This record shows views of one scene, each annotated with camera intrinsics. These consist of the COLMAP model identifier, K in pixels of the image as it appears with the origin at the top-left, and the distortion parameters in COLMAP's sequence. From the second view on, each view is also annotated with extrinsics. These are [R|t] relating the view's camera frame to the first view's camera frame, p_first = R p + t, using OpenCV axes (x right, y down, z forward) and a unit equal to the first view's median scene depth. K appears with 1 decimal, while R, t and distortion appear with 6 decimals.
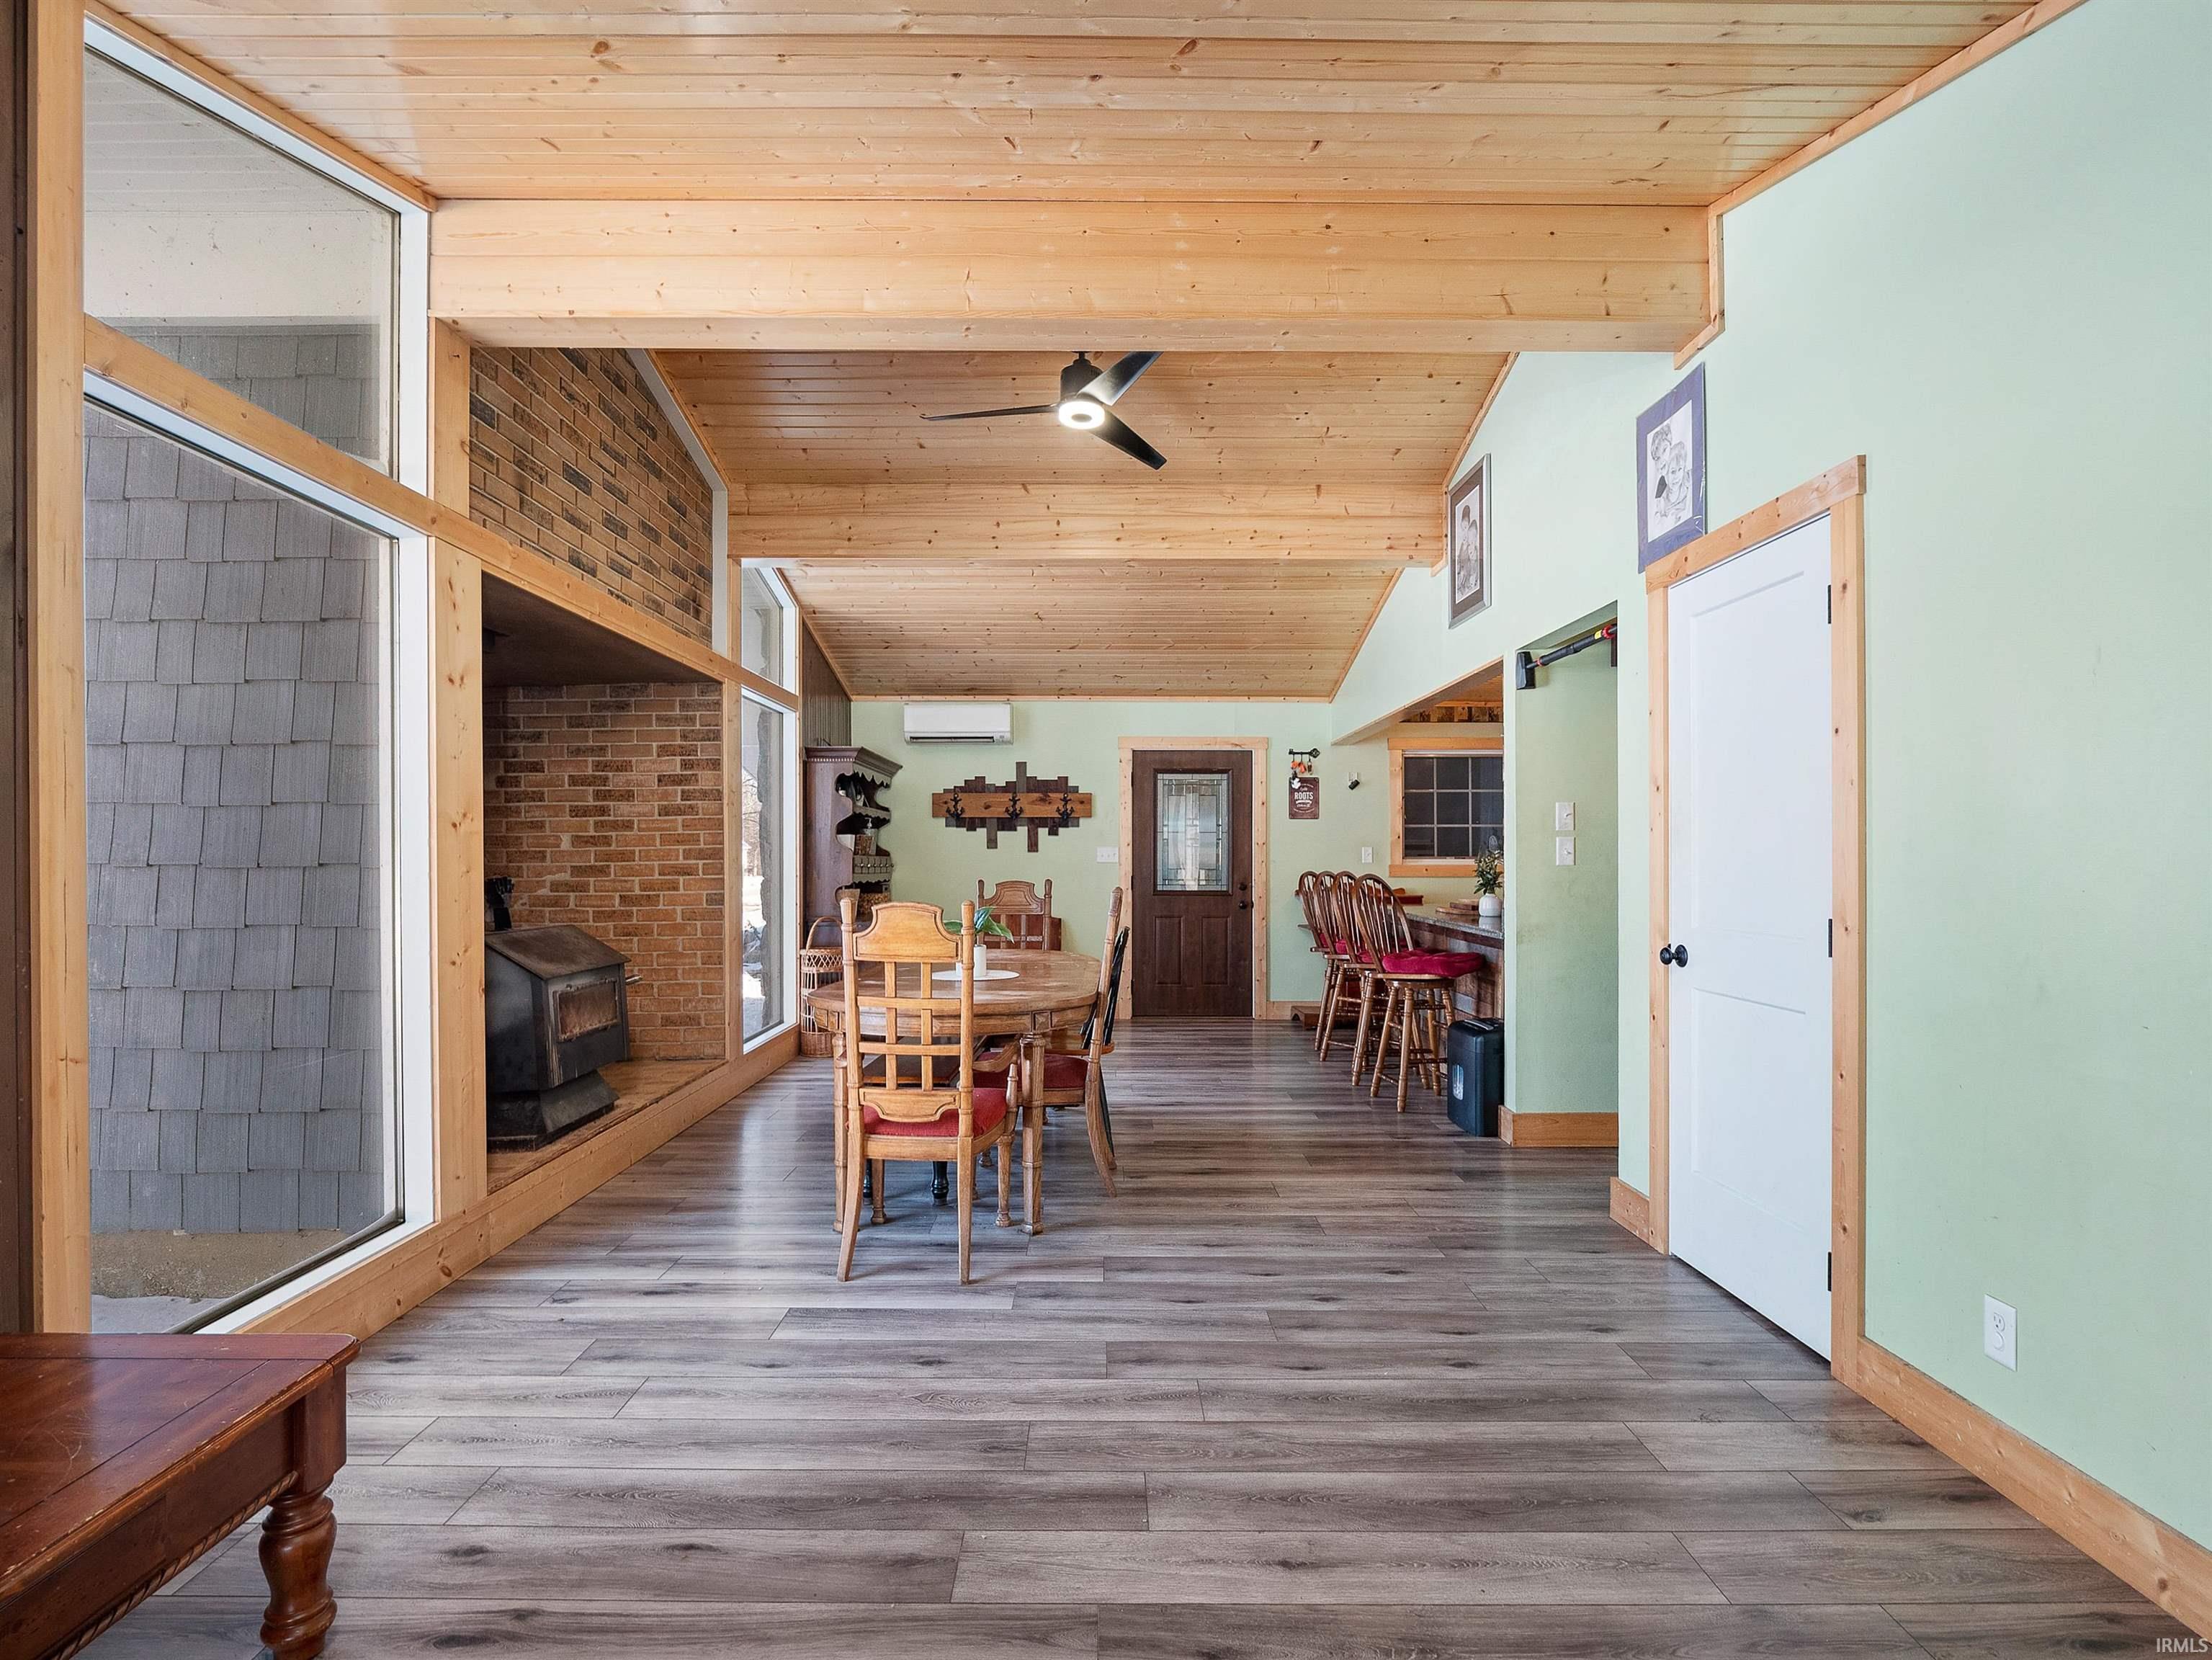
lens RADIAL K [[1083.4, 0, 1101.9], [0, 1083.4, 850.9], [0, 0, 1]] dist [-0.005168, -0.000603]
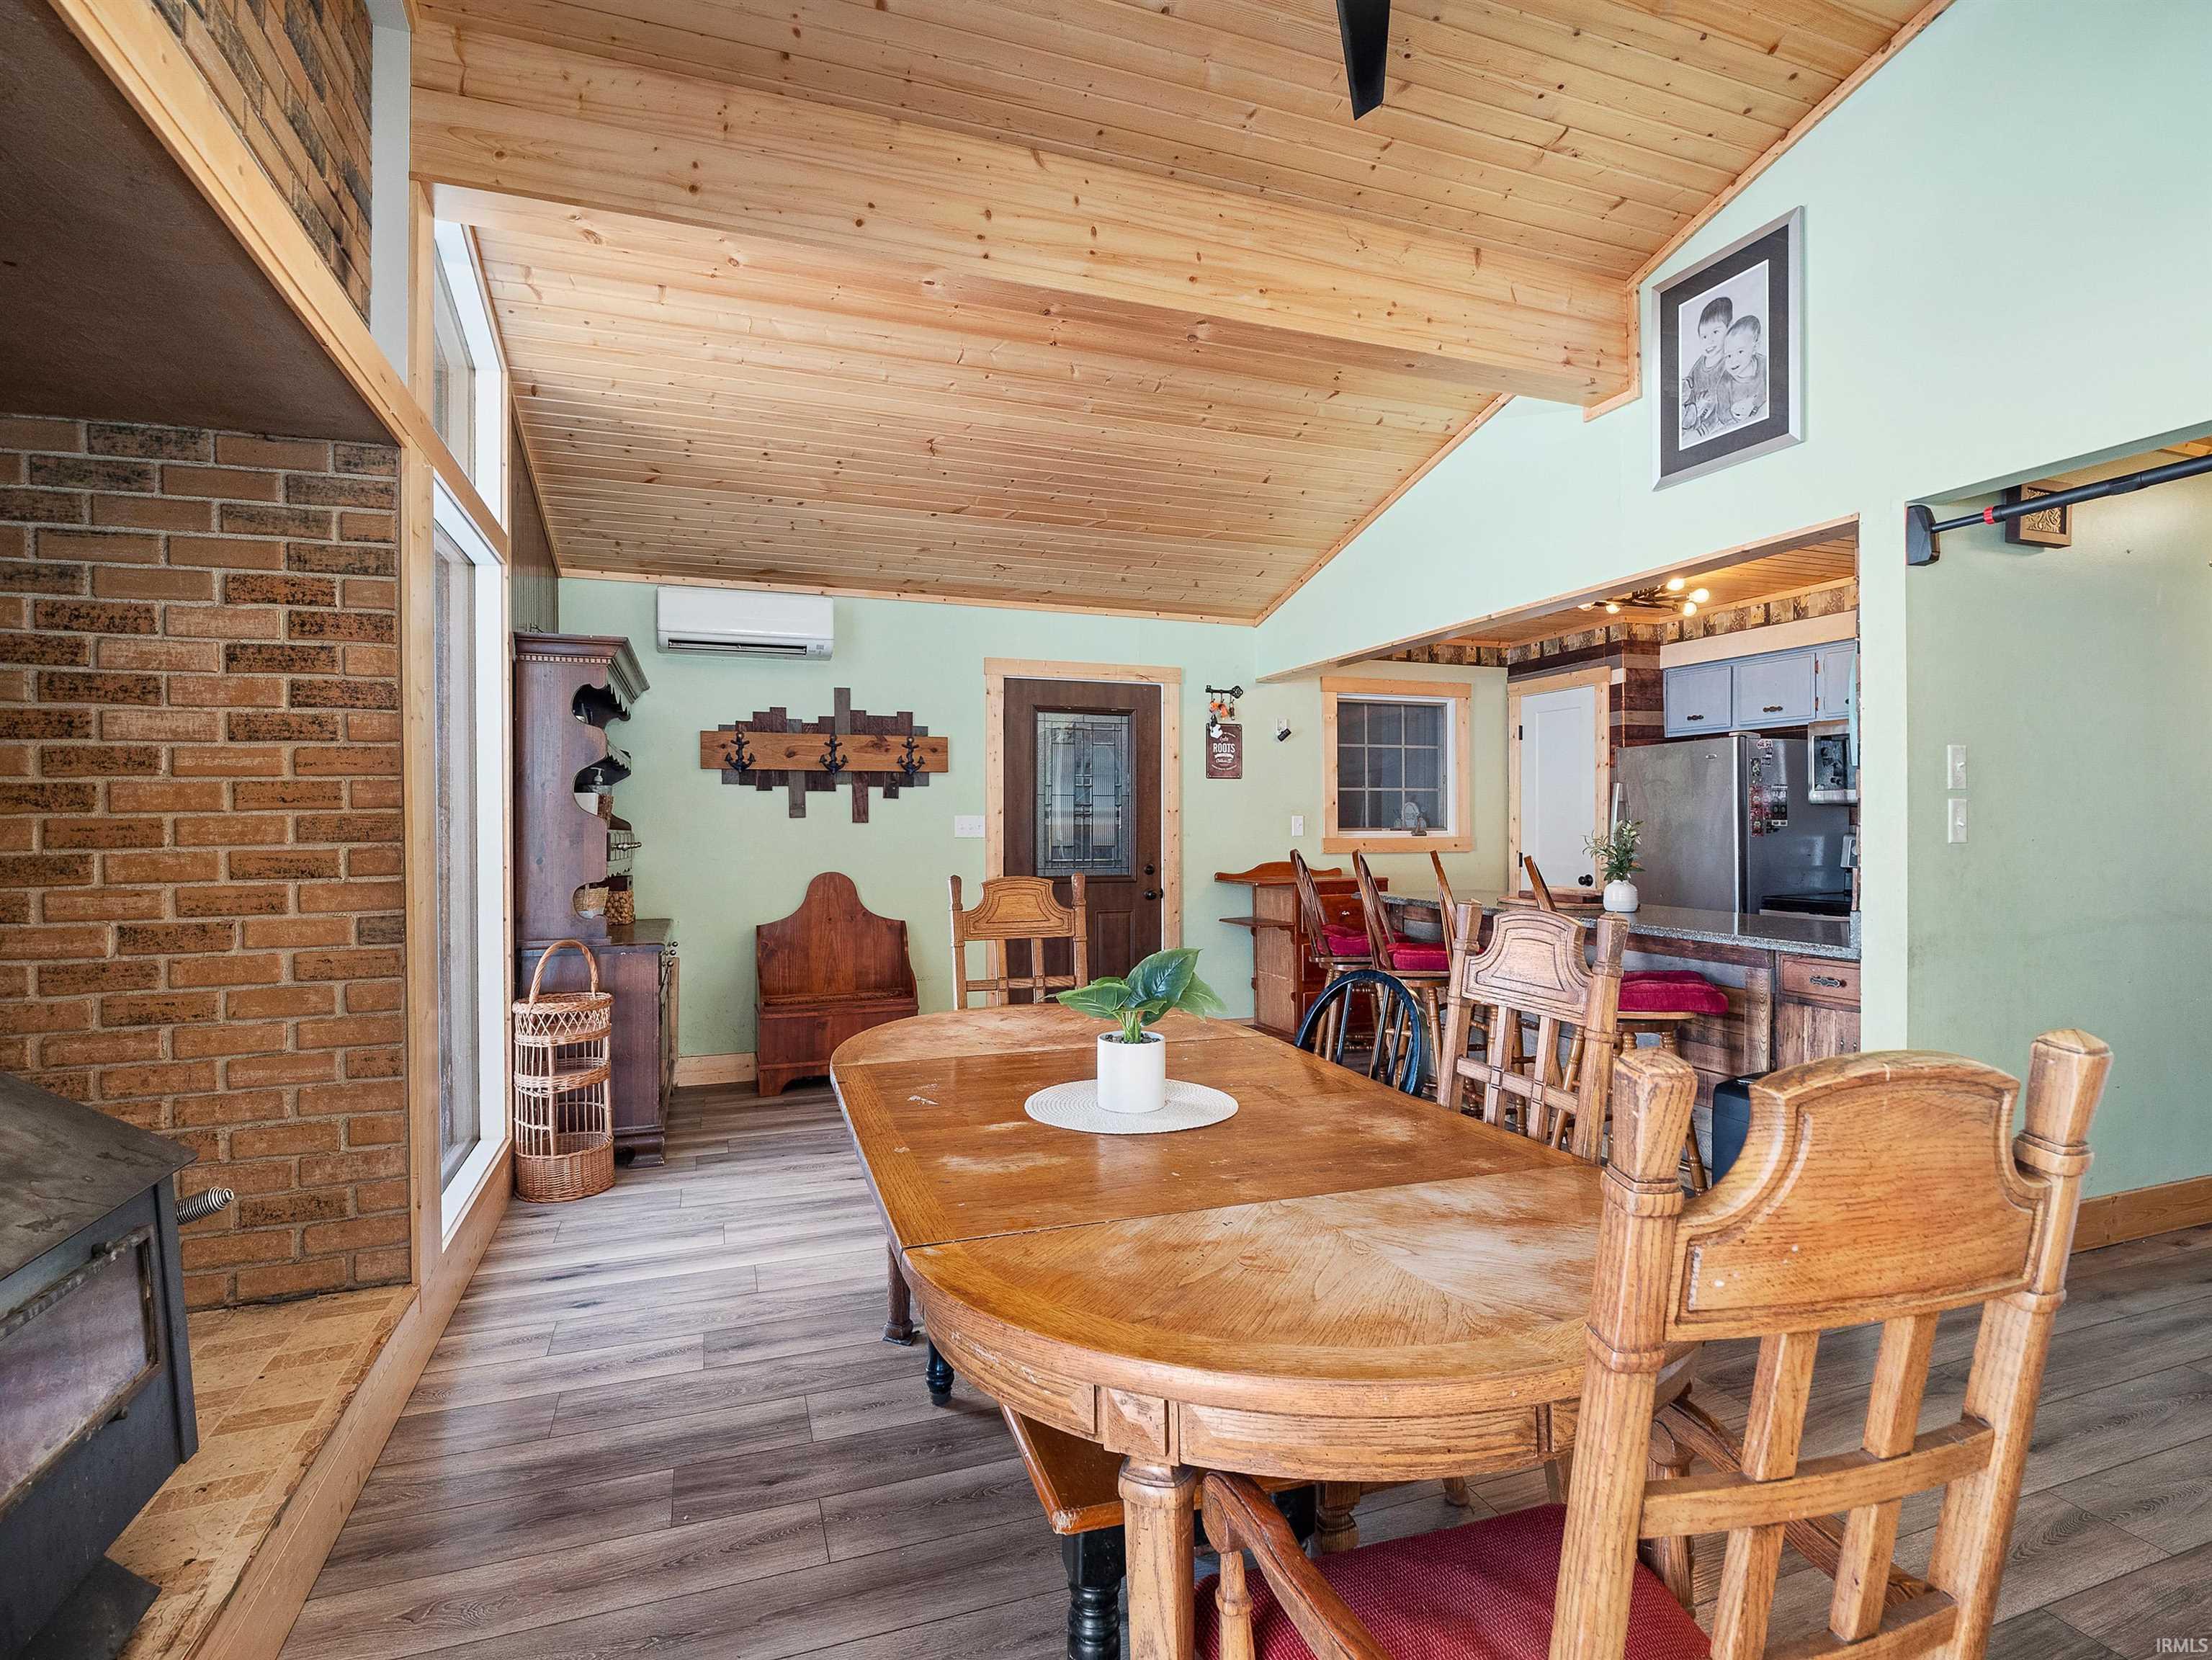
lens RADIAL K [[1083.4, 0, 1105.9], [0, 1083.4, 829.8], [0, 0, 1]] dist [-0.005168, -0.000603]
pose [[0.939123, -0.003285, 0.343566, -0.151656], [0.000472, 0.999966, 0.008271, -0.000128], [-0.343581, -0.007606, 0.939092, 0.318490]]
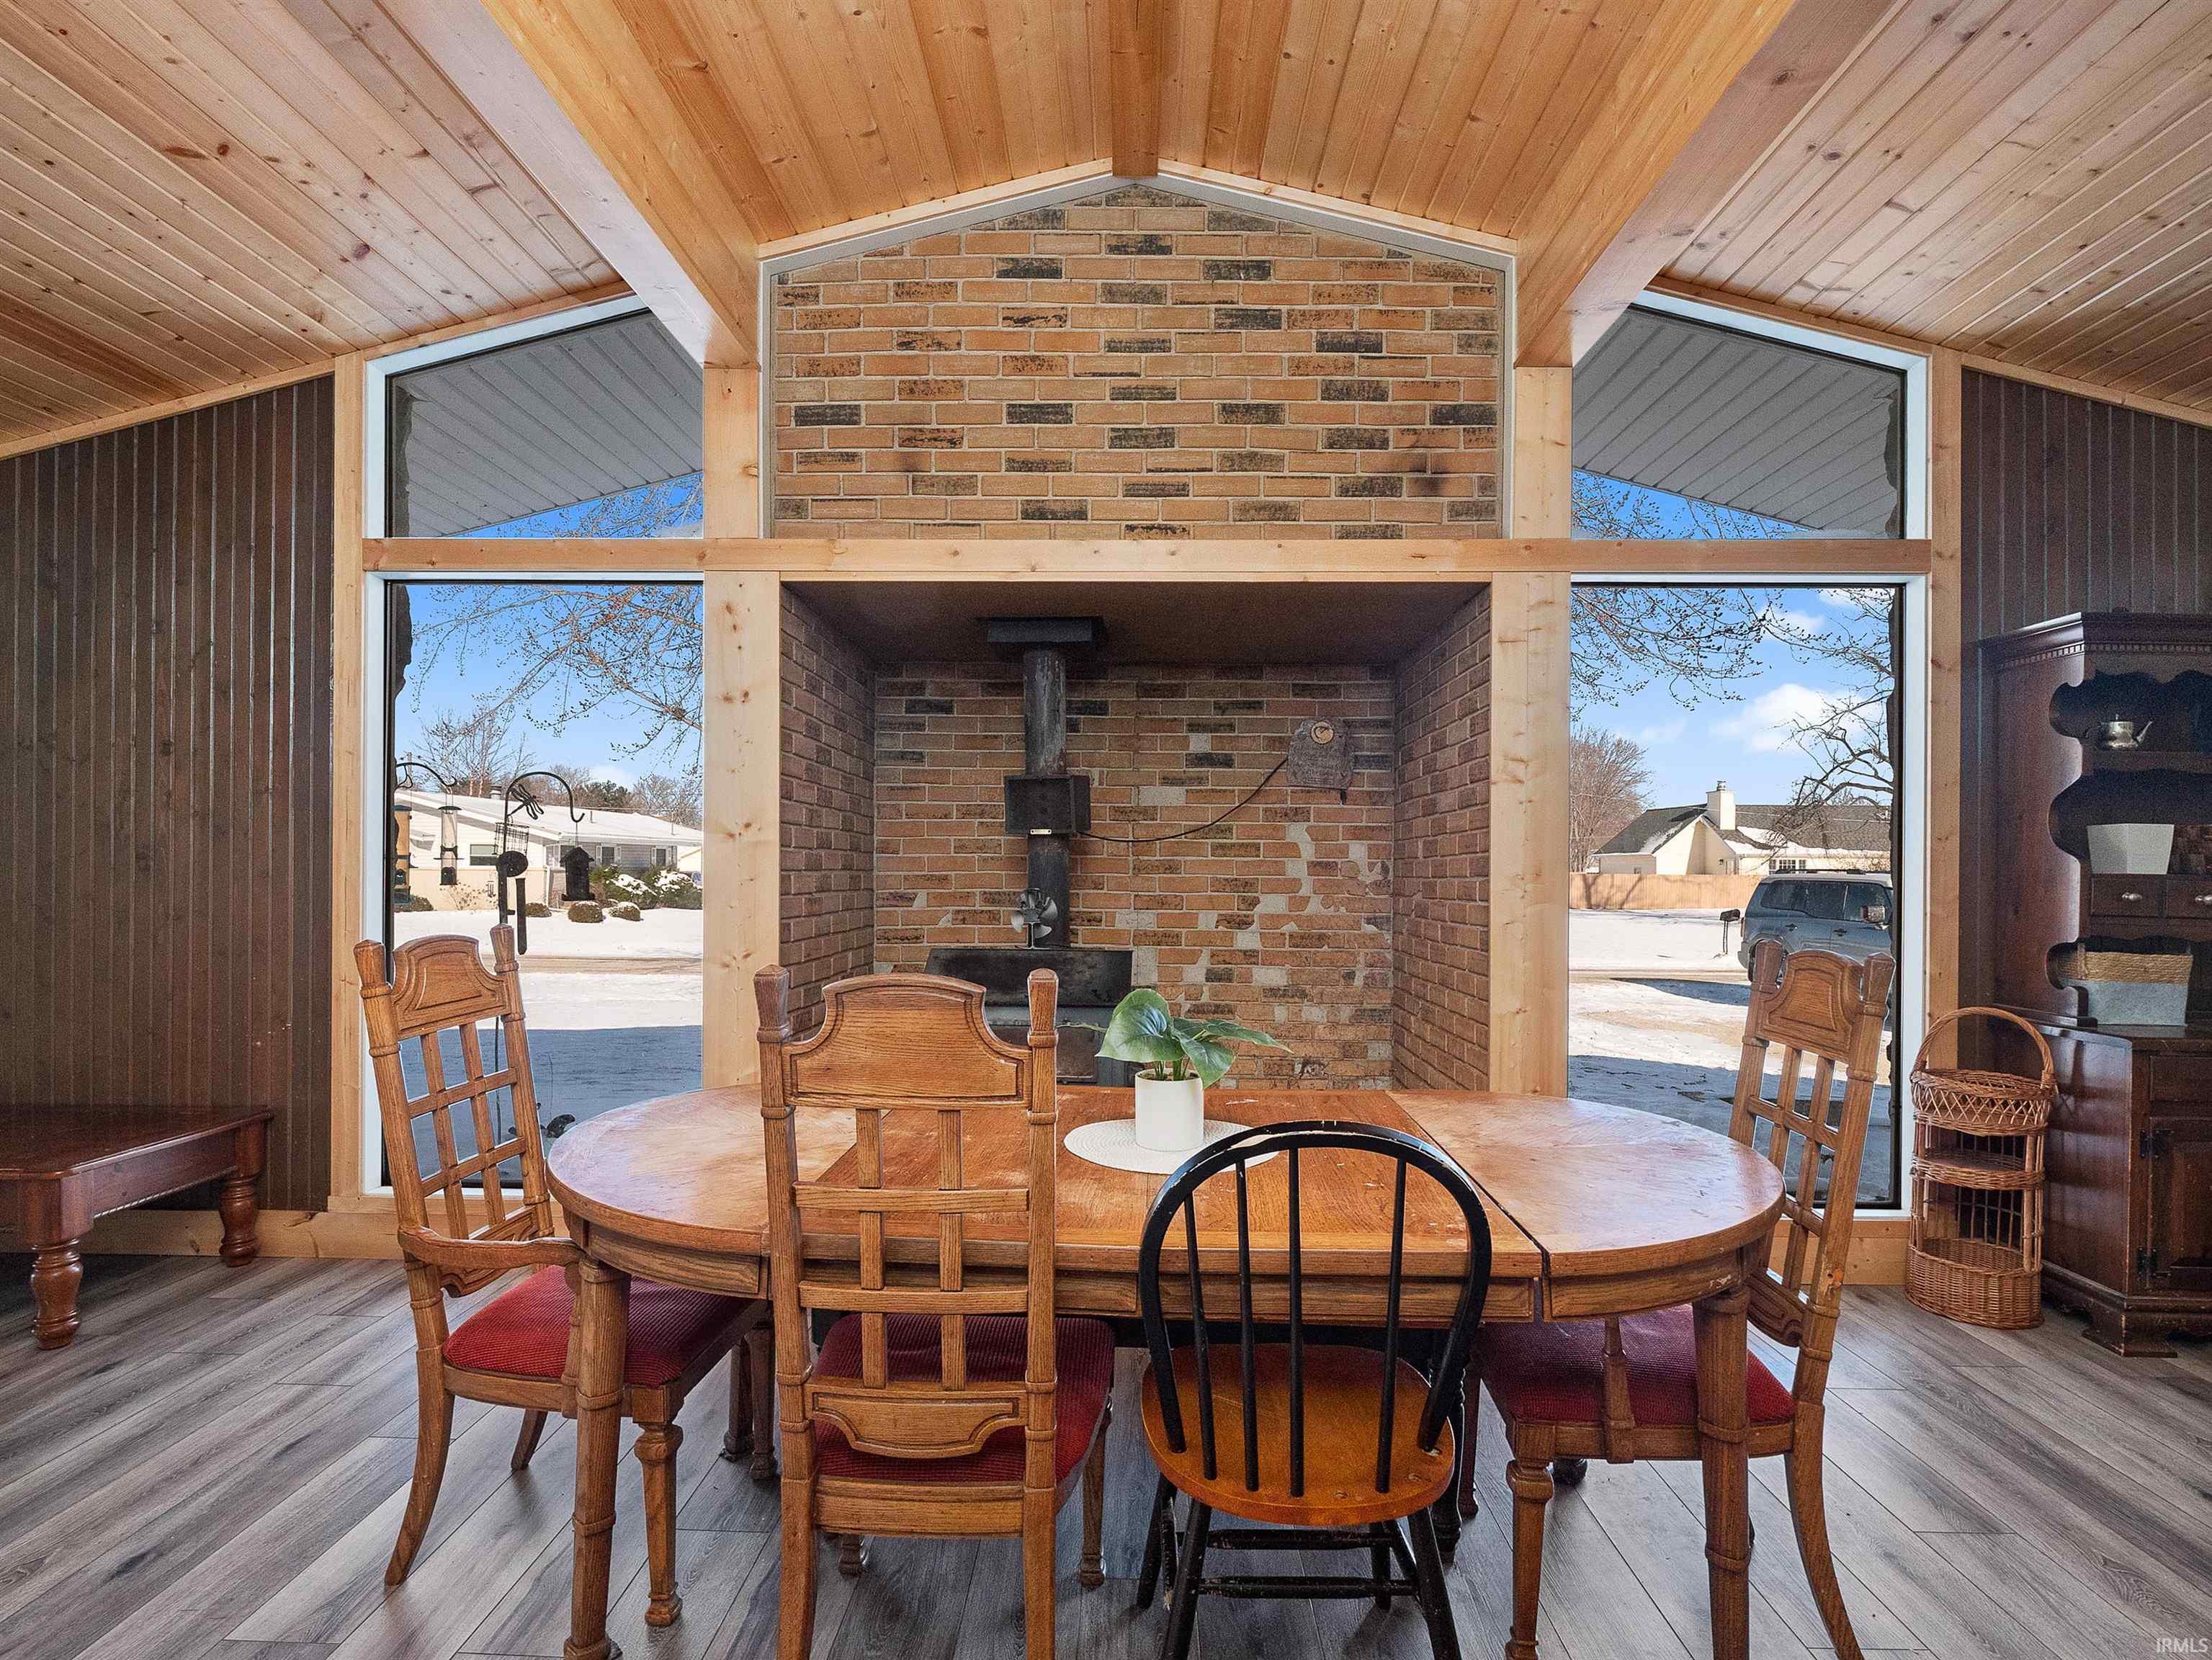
lens RADIAL K [[1083.4, 0, 1102.4], [0, 1083.4, 871.2], [0, 0, 1]] dist [-0.005168, -0.000603]
pose [[-0.024620, 0.007572, -0.999668, 0.171273], [-0.001904, 0.999969, 0.007621, 0.000859], [0.999695, 0.002091, -0.024605, 0.528687]]
